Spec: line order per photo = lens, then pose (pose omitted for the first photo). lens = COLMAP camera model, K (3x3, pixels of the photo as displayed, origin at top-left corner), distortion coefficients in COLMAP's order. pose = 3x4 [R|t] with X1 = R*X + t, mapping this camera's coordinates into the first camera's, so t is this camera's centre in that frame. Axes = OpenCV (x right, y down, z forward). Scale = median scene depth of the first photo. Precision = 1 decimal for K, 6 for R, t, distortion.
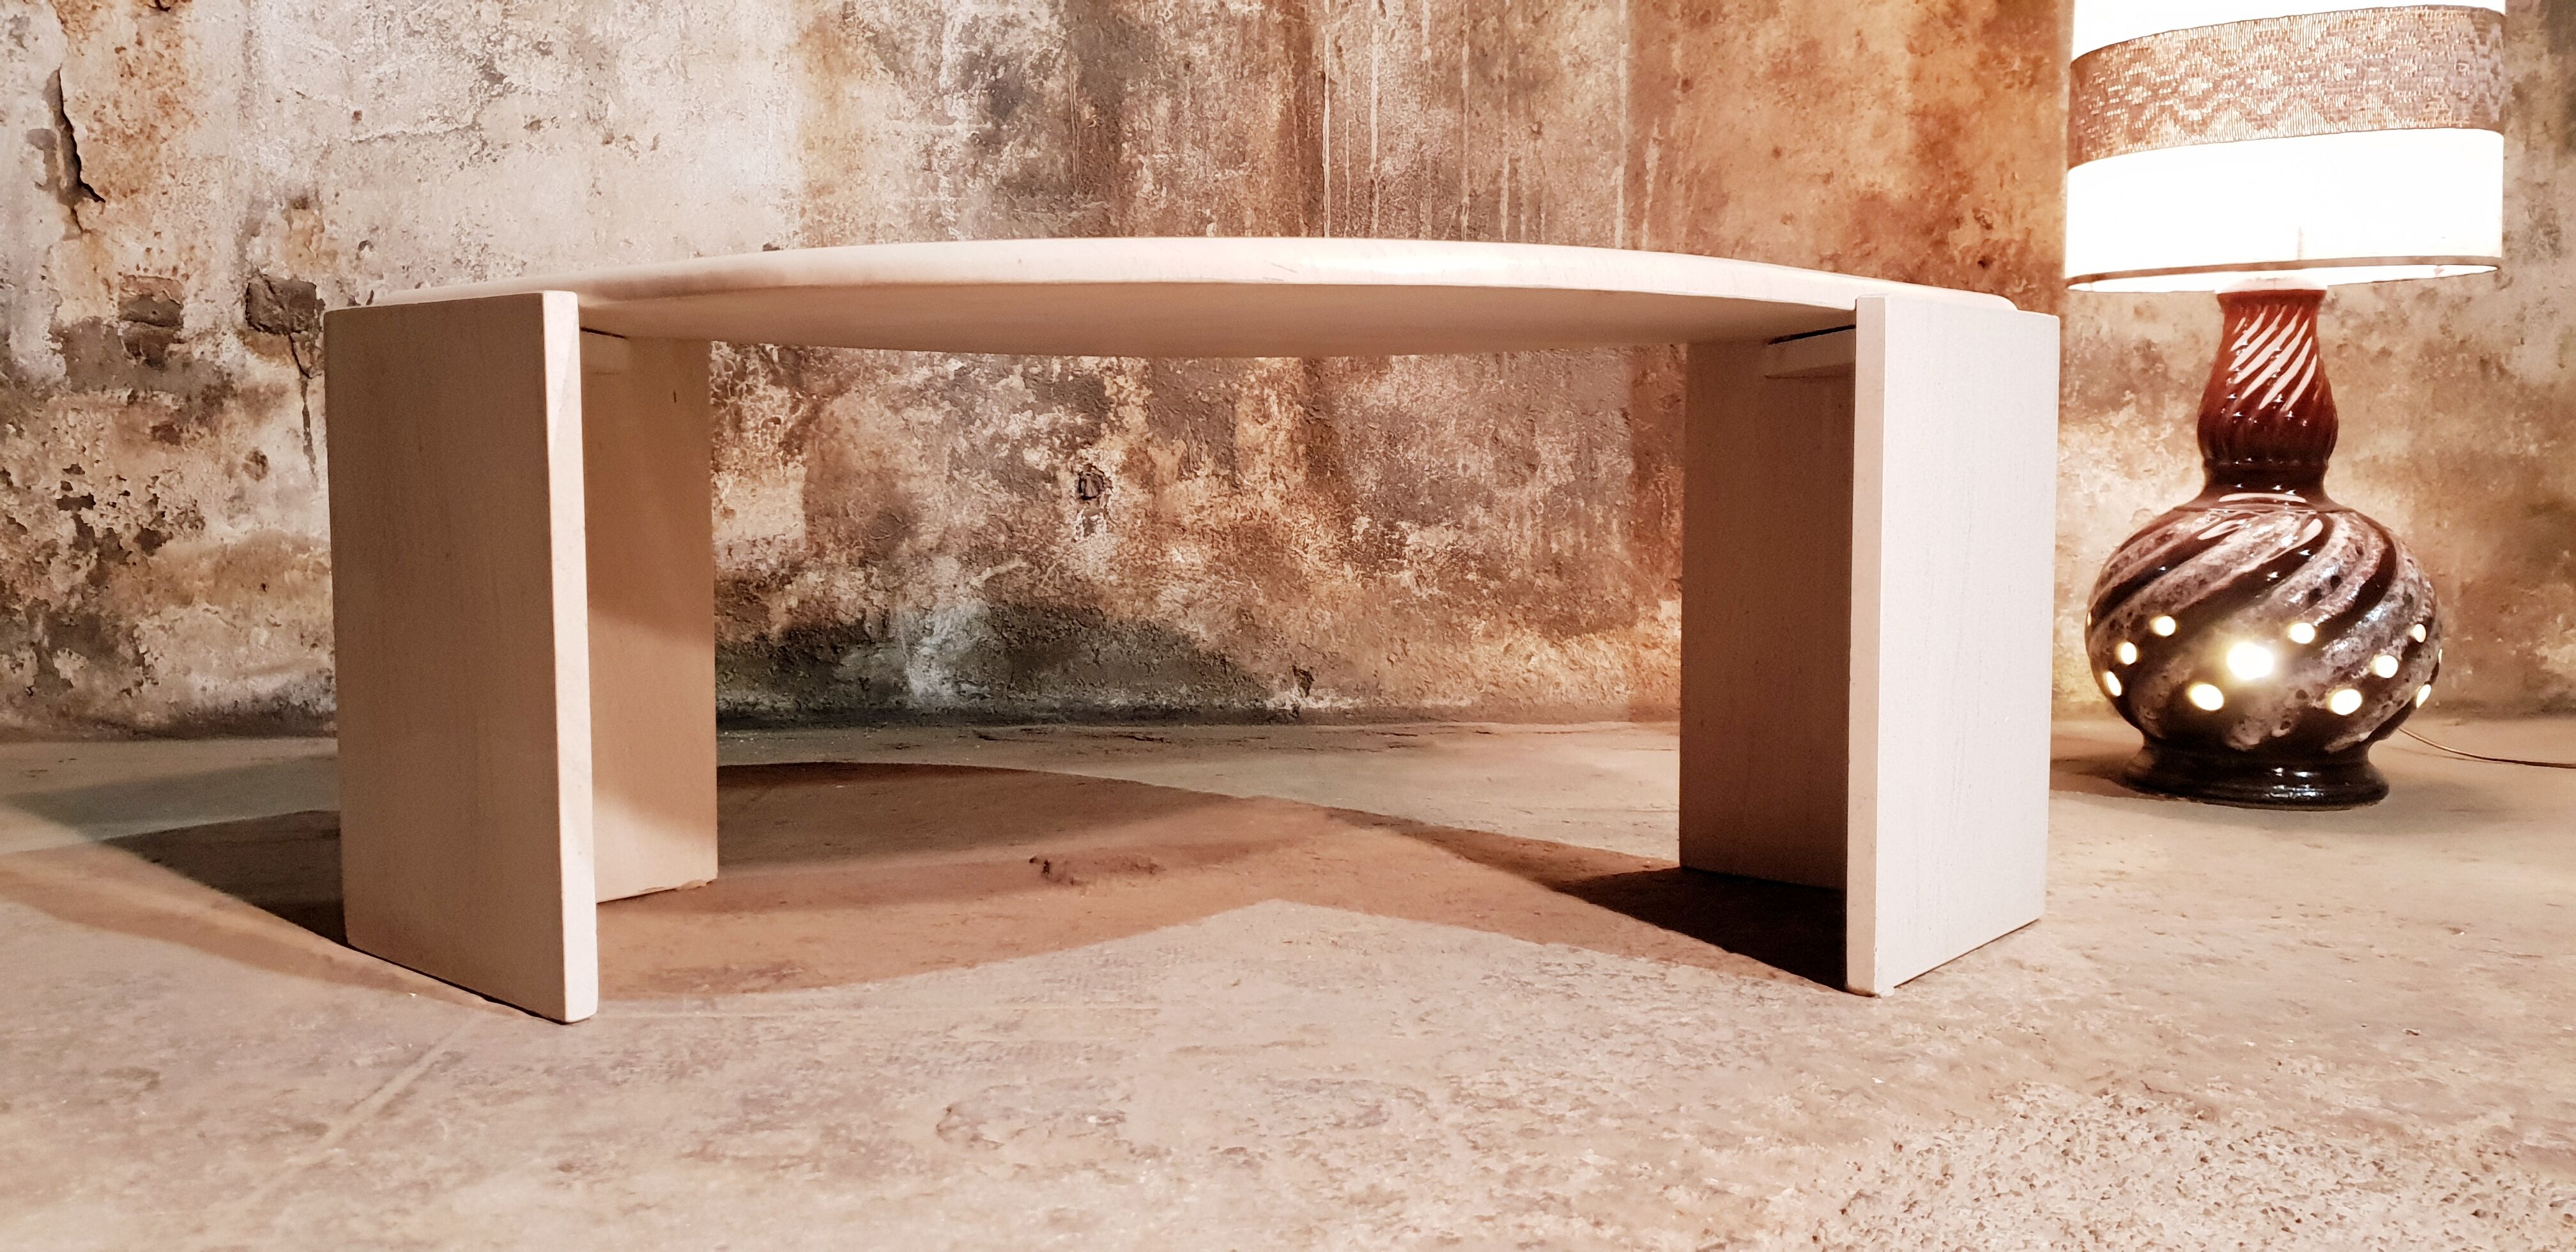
lens RADIAL K [[1985.8, 0, 1258.8], [0, 1985.8, 604.3], [0, 0, 1]] dist [0.025788, -0.012236]
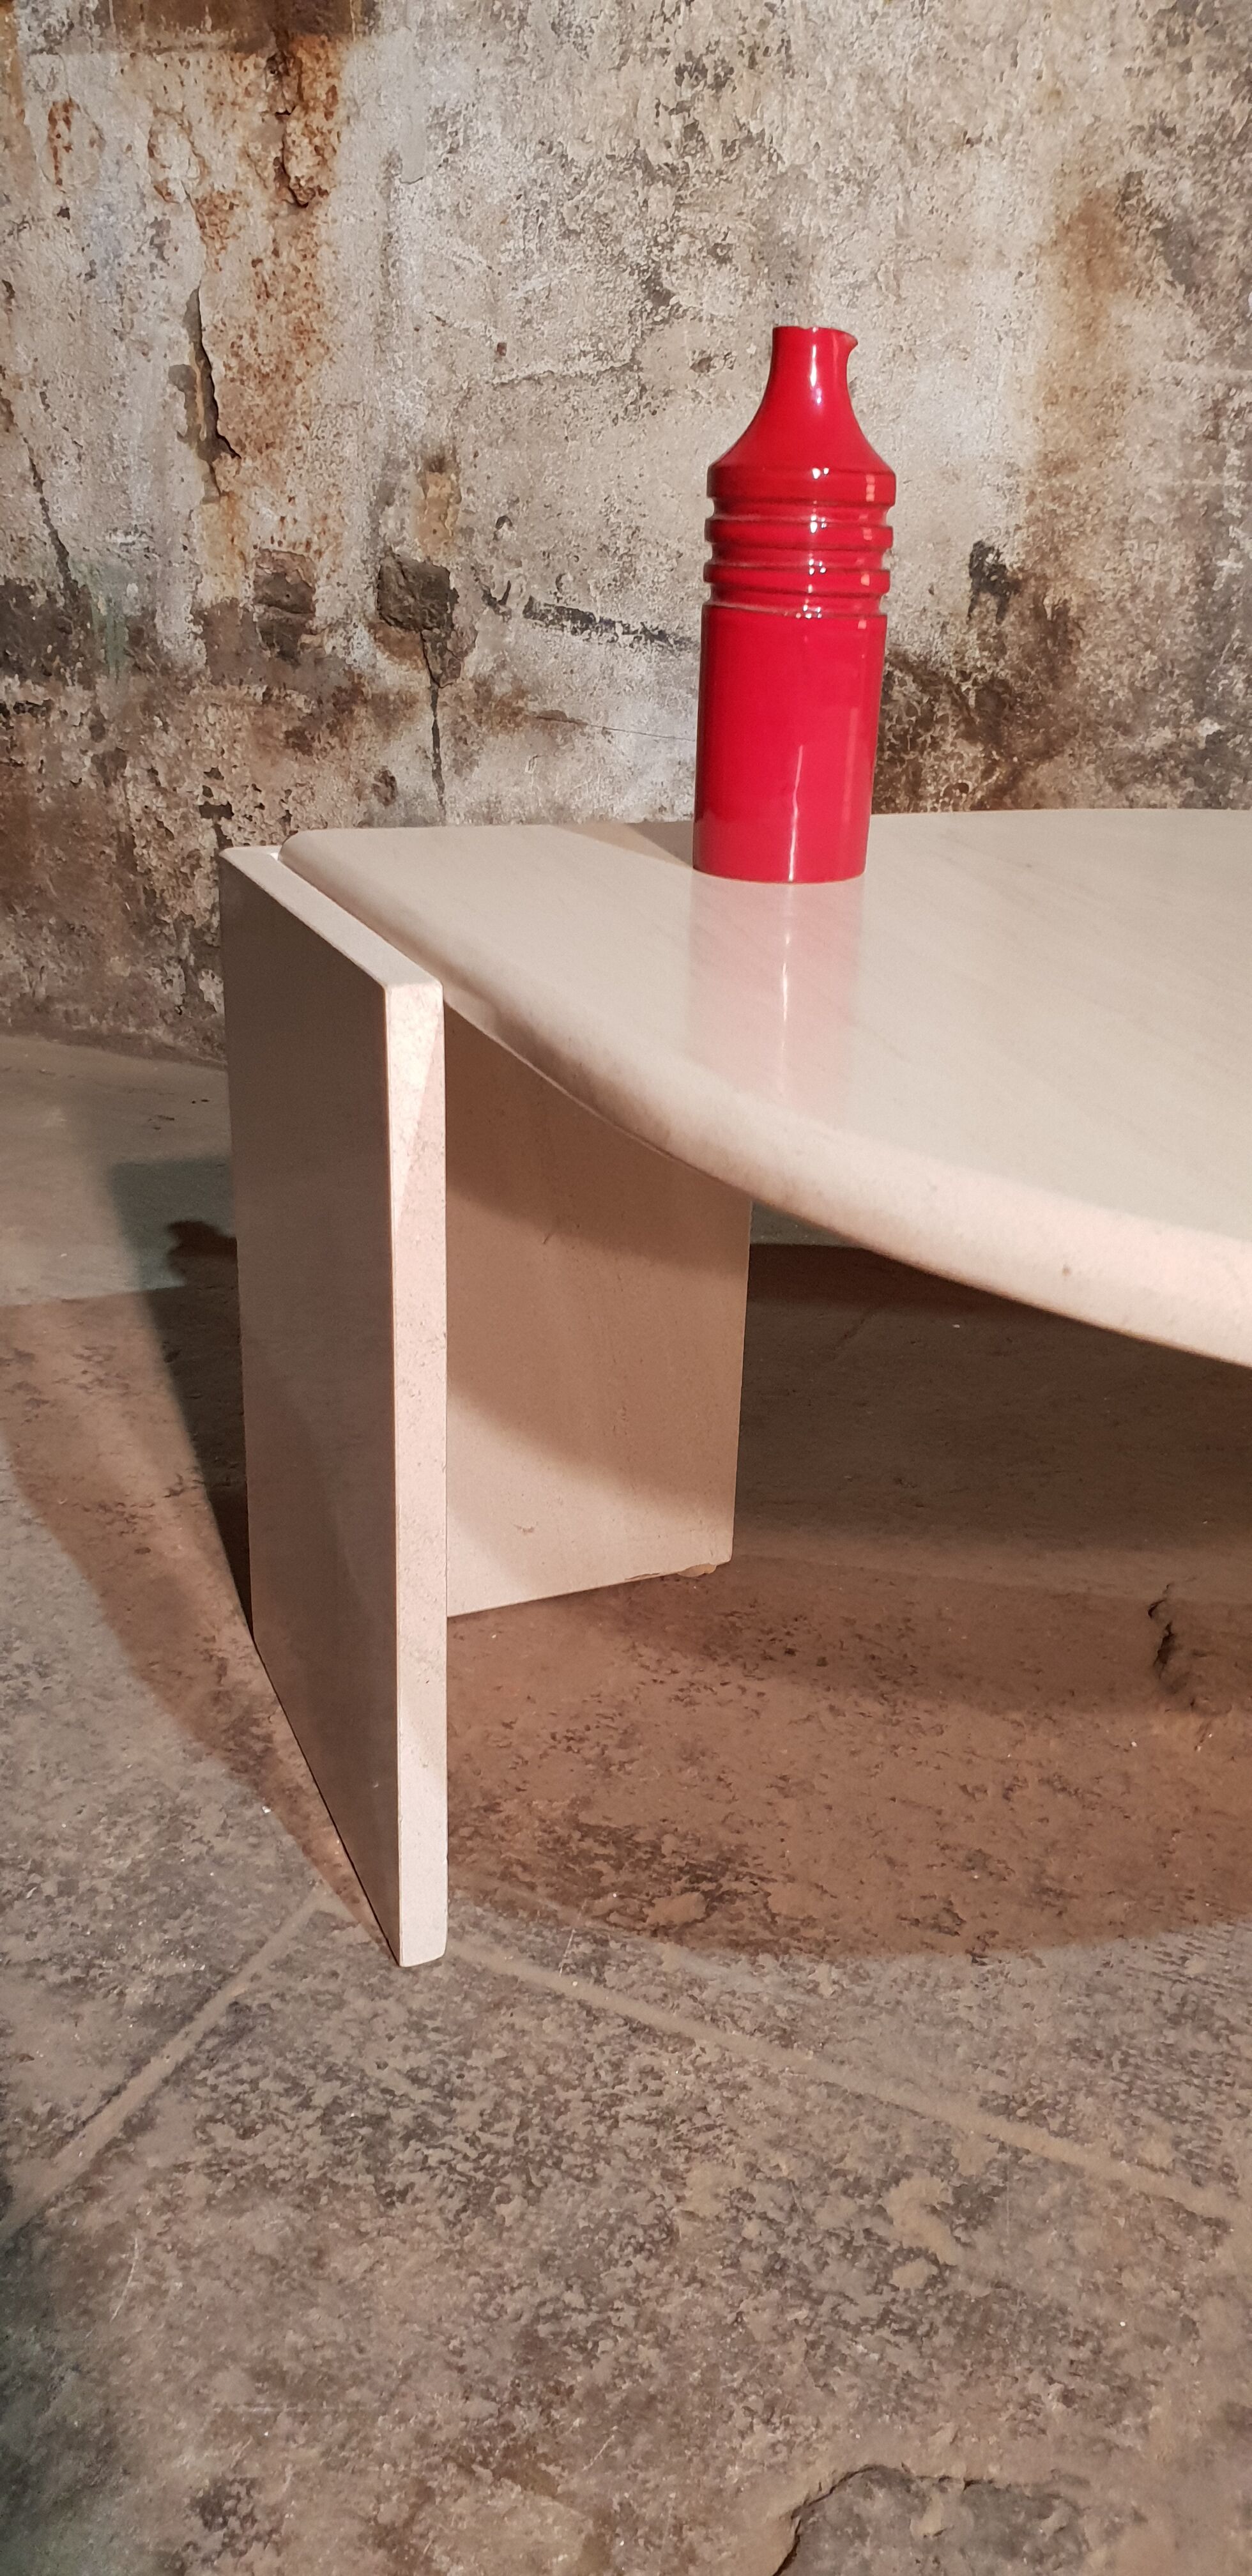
lens RADIAL K [[2006.3, 0, 697.5], [0, 2006.3, 1289.4], [0, 0, 1]] dist [-0.002715, -0.006716]
pose [[0.905994, 0.189107, -0.378700, -0.009751], [-0.073119, 0.951126, 0.300023, -0.133422], [0.416928, -0.244129, 0.875541, 0.244908]]
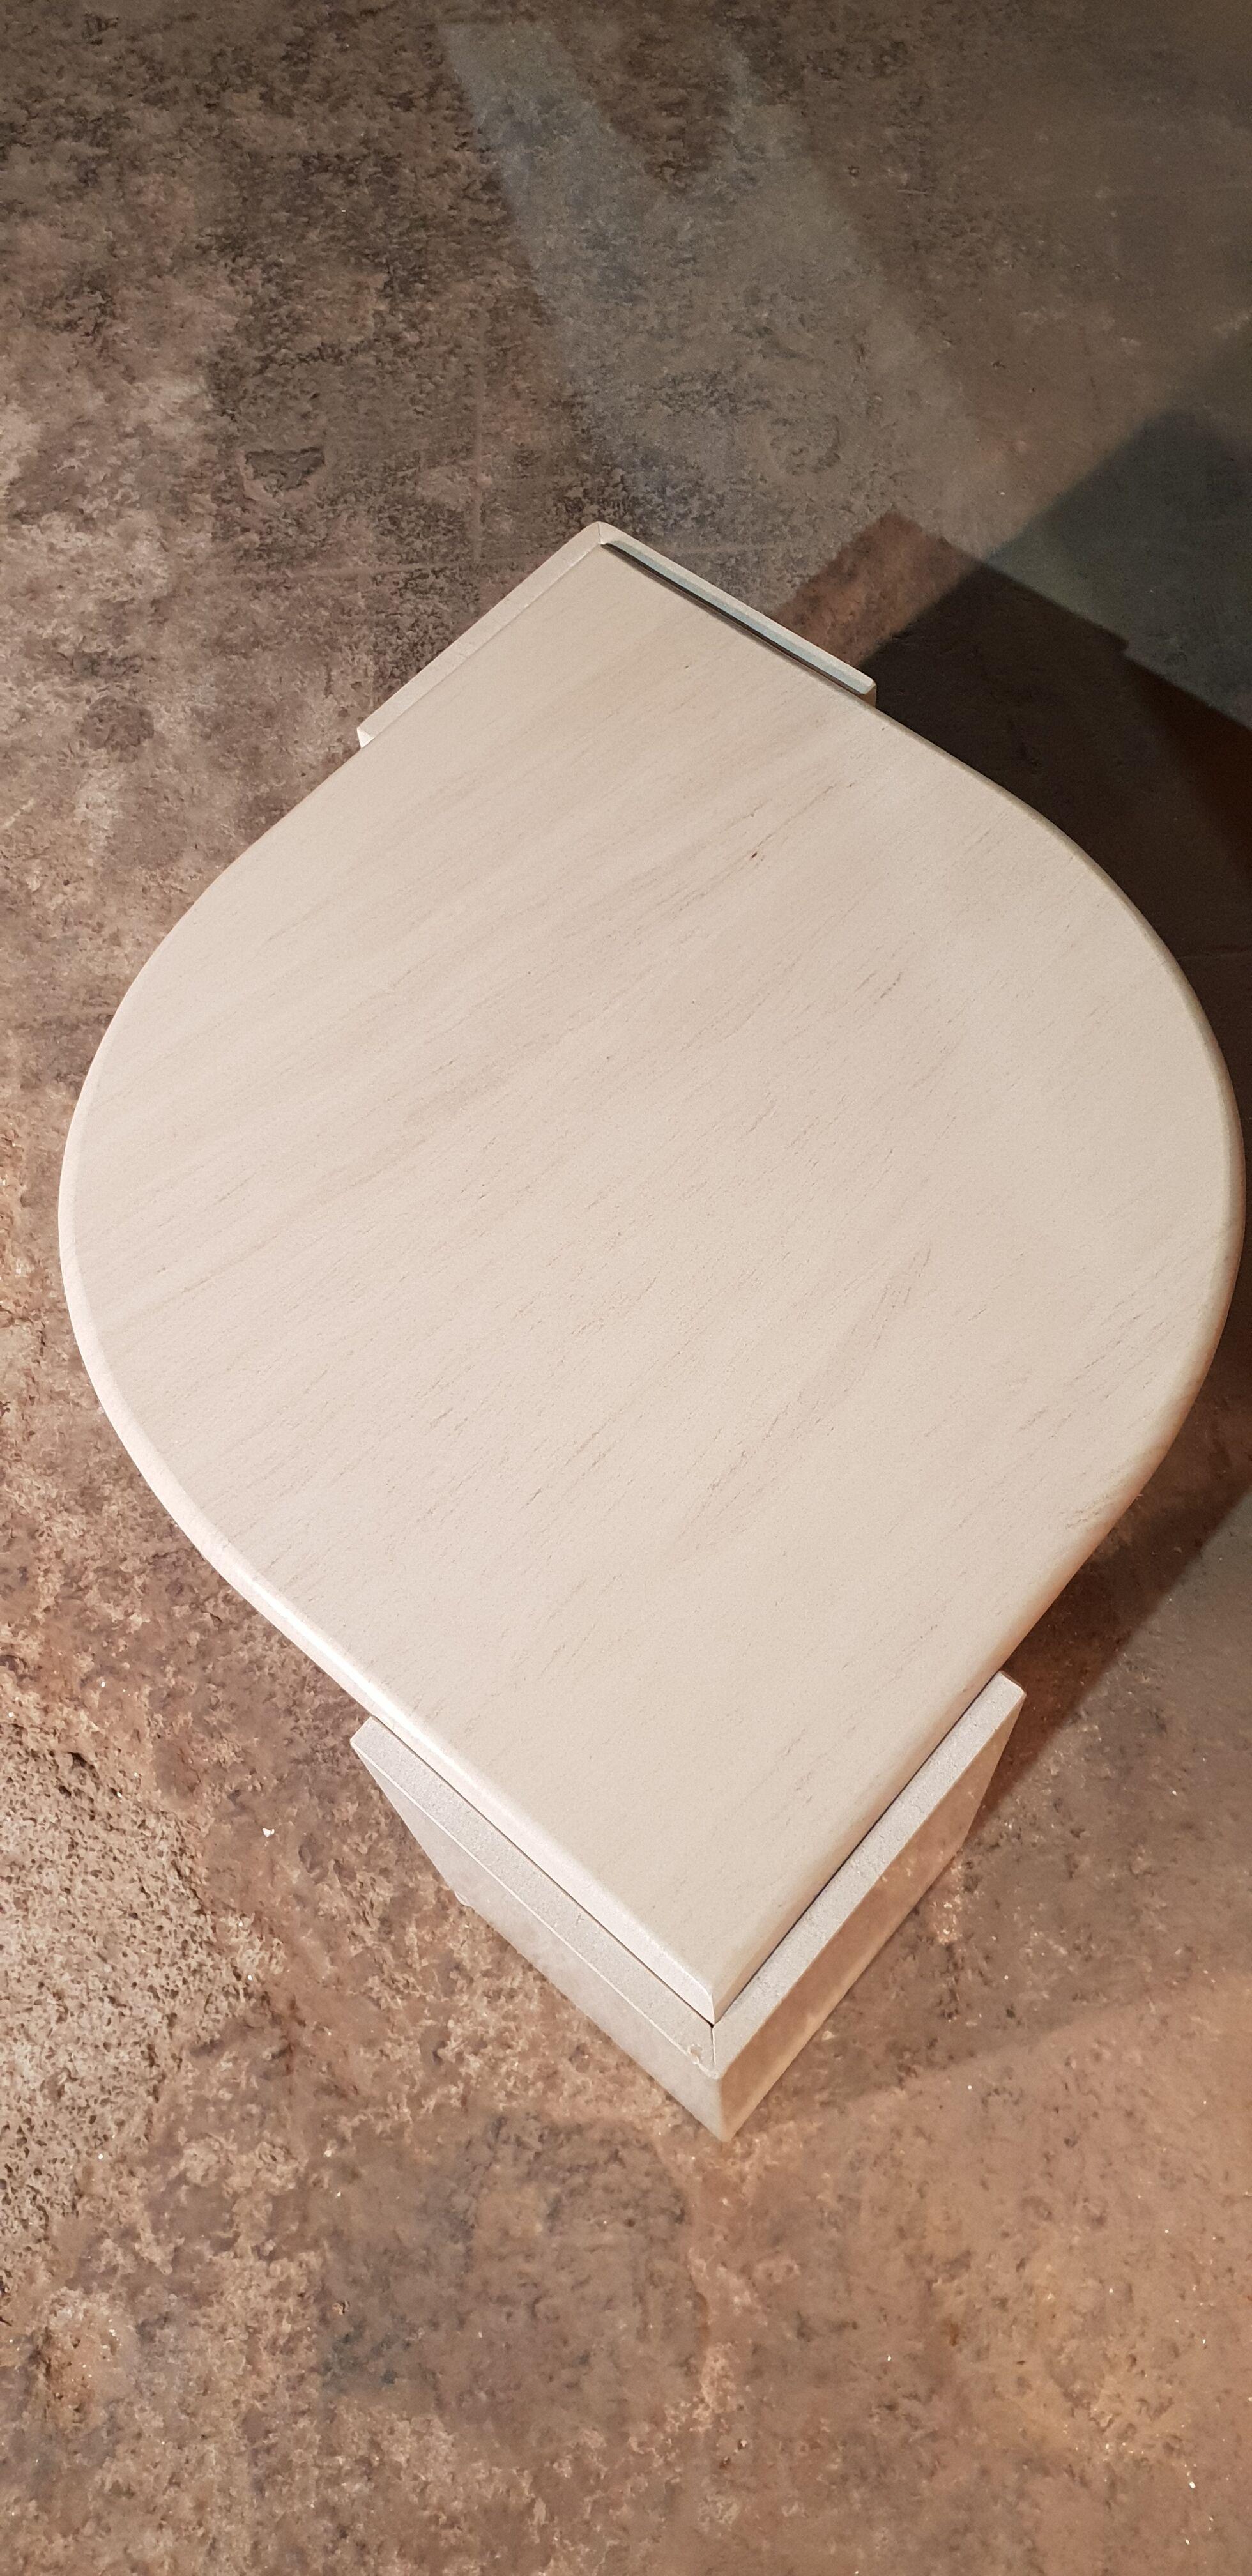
lens RADIAL K [[1985.8, 0, 649.7], [0, 1985.8, 1302.2], [0, 0, 1]] dist [0.025788, -0.012236]
pose [[0.005192, 0.894268, -0.447501, 0.296424], [-0.044009, 0.447278, 0.893312, -0.600551], [0.999018, 0.015056, 0.041678, 0.581809]]
